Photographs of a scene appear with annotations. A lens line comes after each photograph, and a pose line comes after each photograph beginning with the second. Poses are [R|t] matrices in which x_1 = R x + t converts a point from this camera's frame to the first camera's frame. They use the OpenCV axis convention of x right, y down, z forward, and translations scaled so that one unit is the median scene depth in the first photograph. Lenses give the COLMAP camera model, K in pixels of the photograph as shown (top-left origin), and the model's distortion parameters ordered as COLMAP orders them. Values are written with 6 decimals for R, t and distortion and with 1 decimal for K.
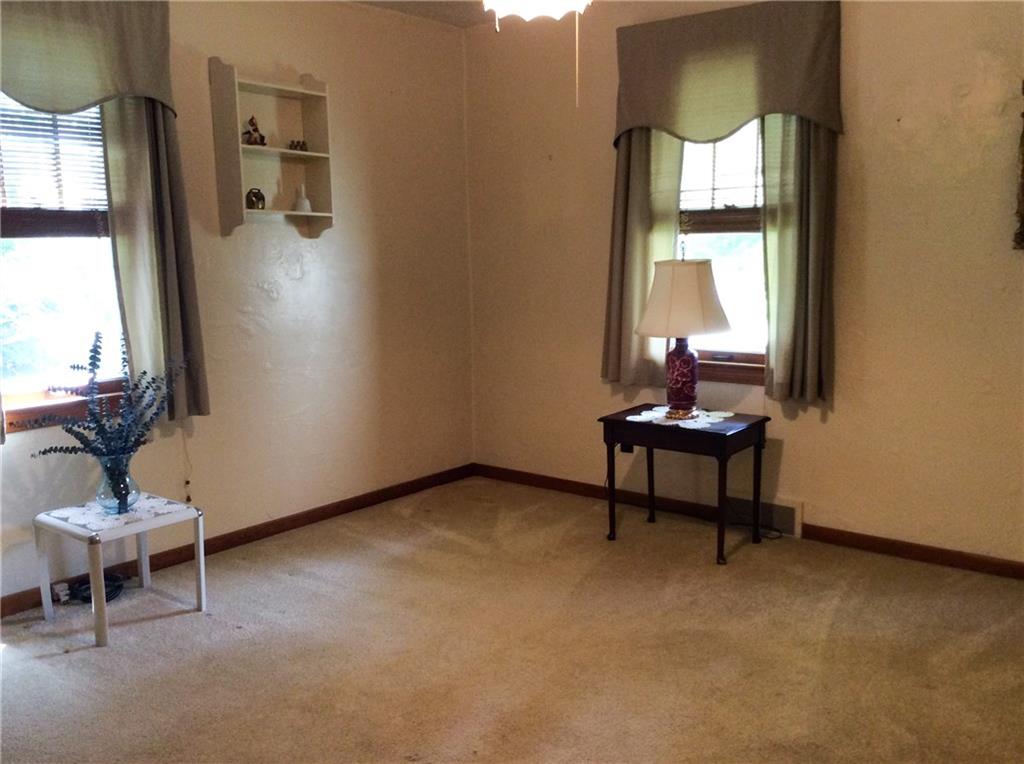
lens RADIAL K [[952.7, 0, 515.1], [0, 952.7, 387.2], [0, 0, 1]] dist [0.150997, -0.279996]
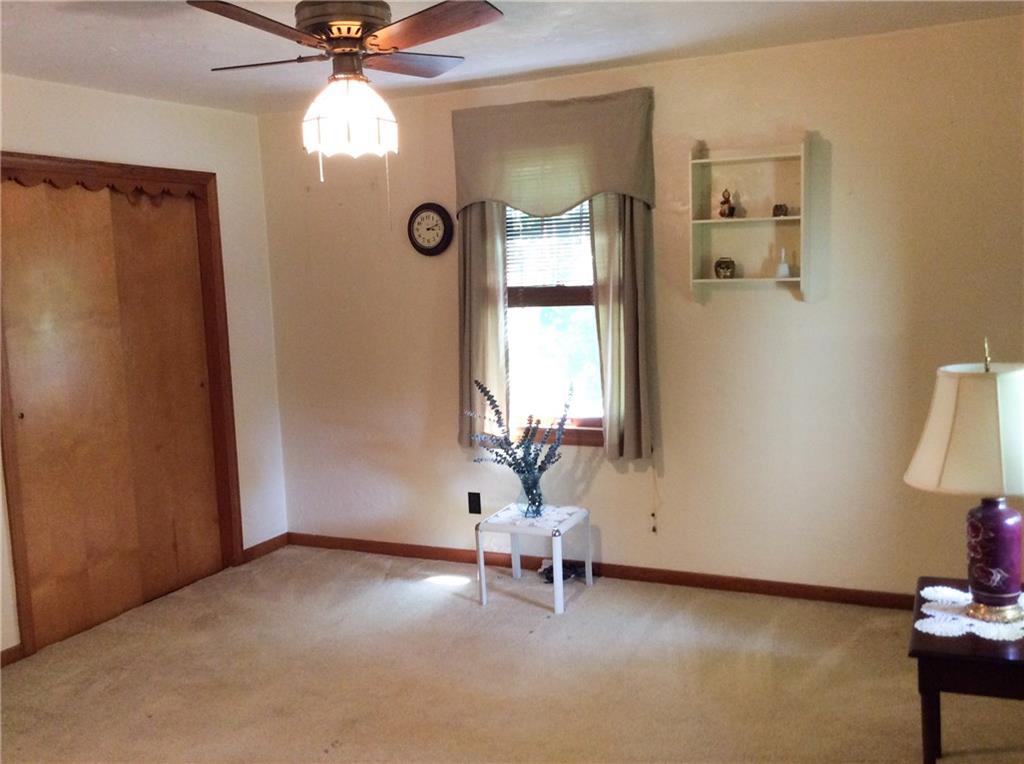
lens RADIAL K [[952.7, 0, 515.1], [0, 952.7, 387.2], [0, 0, 1]] dist [0.150997, -0.279996]
pose [[0.260221, 0.124140, -0.957536, 0.743852], [-0.115858, 0.988550, 0.096675, -0.153833], [0.958573, 0.085781, 0.271624, 0.557298]]
